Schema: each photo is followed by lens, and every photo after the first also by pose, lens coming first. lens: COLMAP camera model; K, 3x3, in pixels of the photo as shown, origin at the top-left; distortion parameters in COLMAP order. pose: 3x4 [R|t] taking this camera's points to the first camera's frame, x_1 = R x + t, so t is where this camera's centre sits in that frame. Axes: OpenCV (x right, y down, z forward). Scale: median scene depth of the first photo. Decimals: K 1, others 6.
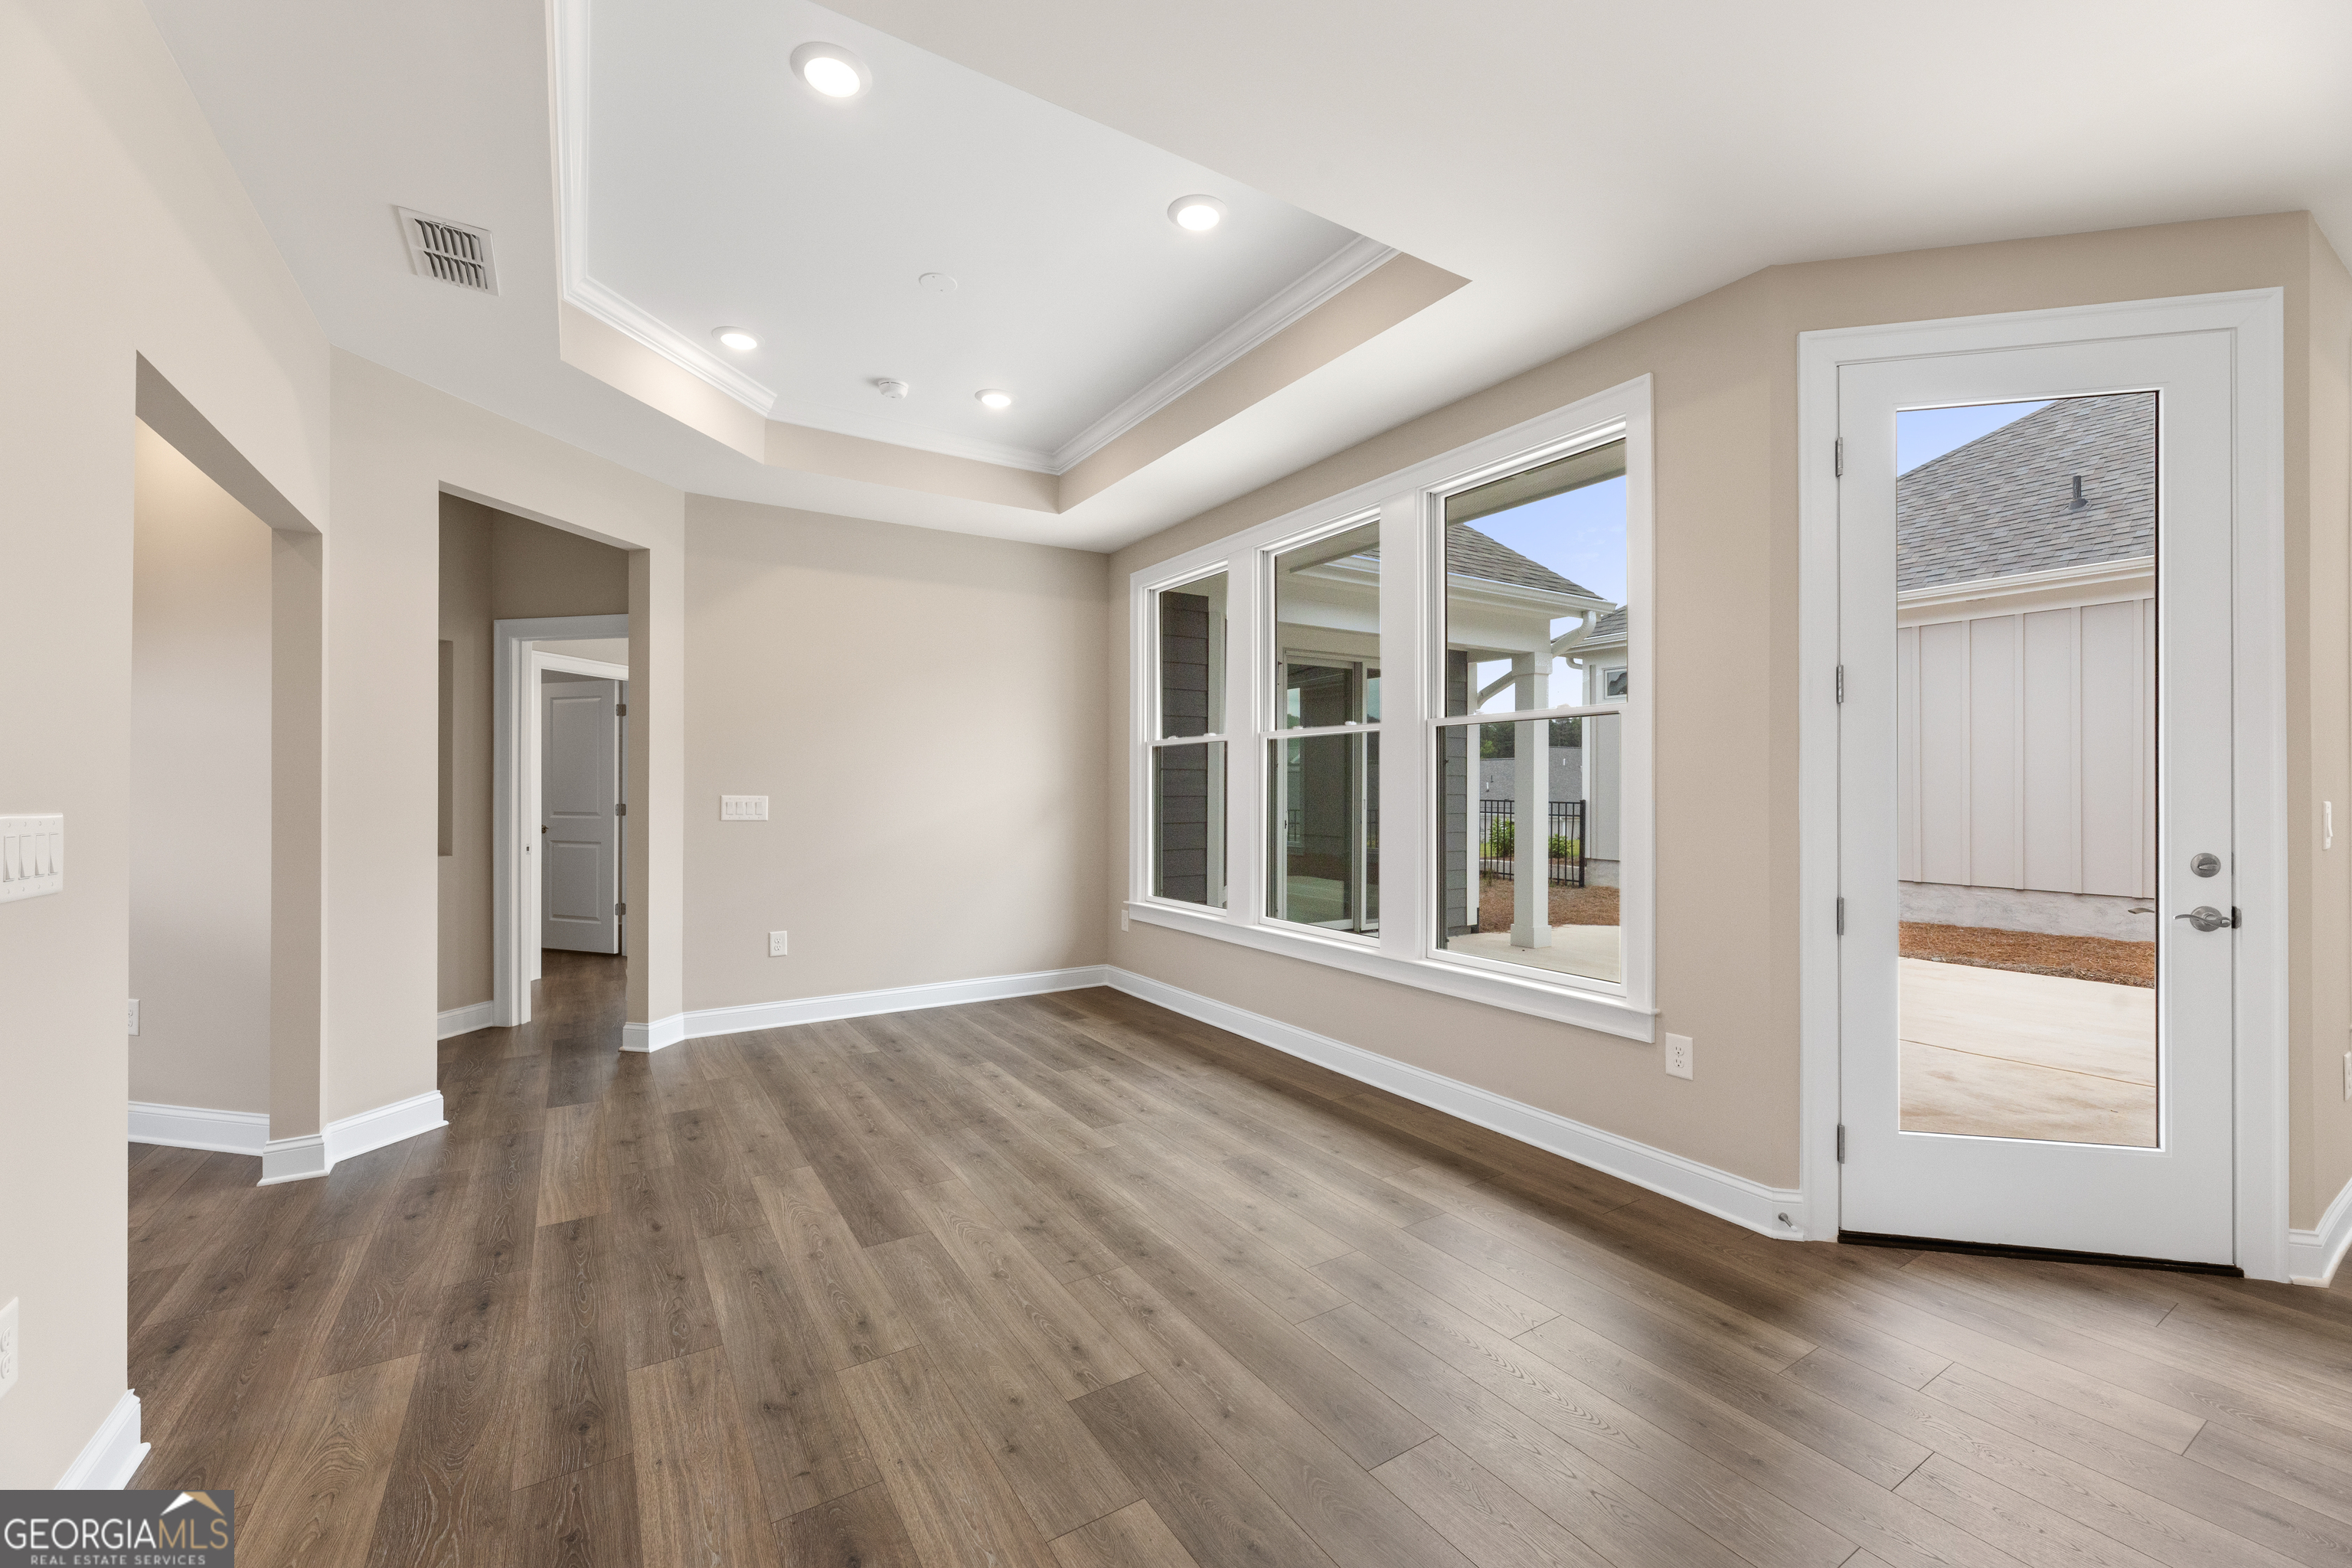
lens RADIAL K [[954.9, 0, 1176.0], [0, 954.9, 784.0], [0, 0, 1]] dist [-0.000781, 0.000579]
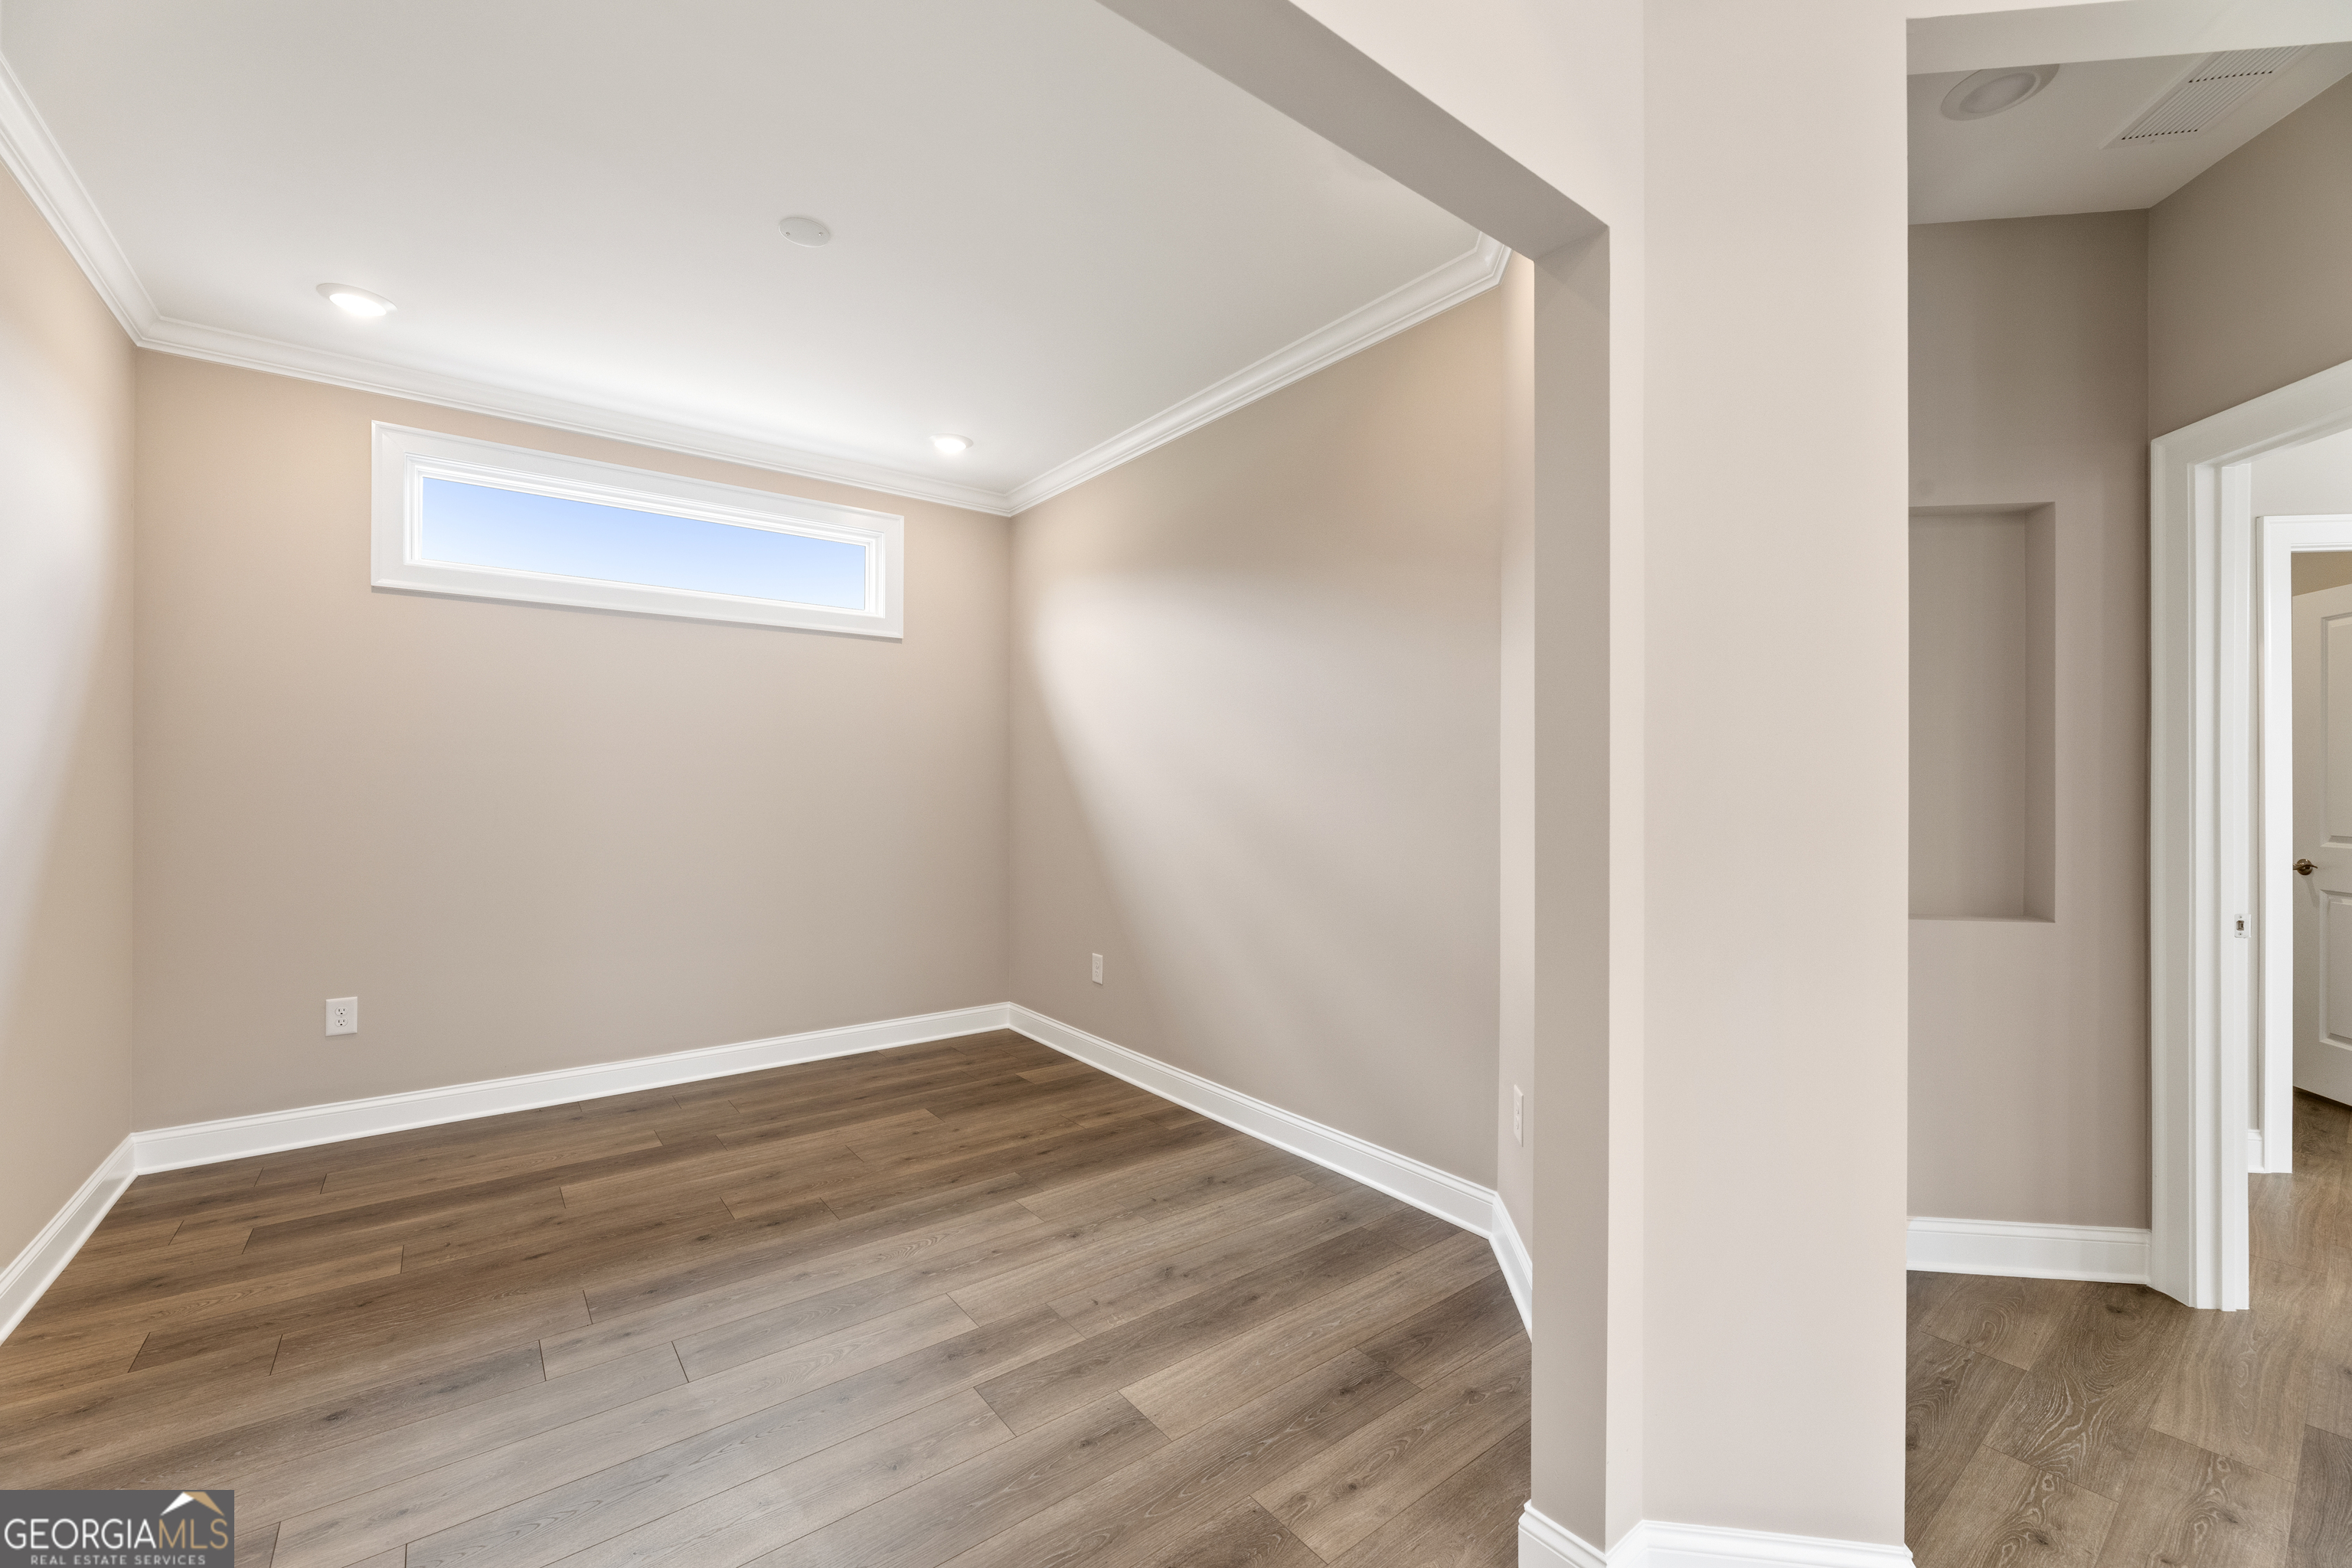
lens RADIAL K [[927.7, 0, 1176.0], [0, 927.7, 784.0], [0, 0, 1]] dist [-0.001507, -0.000167]
pose [[0.096686, 0.000080, -0.995315, -0.483870], [0.001367, 0.999999, 0.000214, -0.000079], [0.995314, -0.001381, 0.096685, 0.757522]]
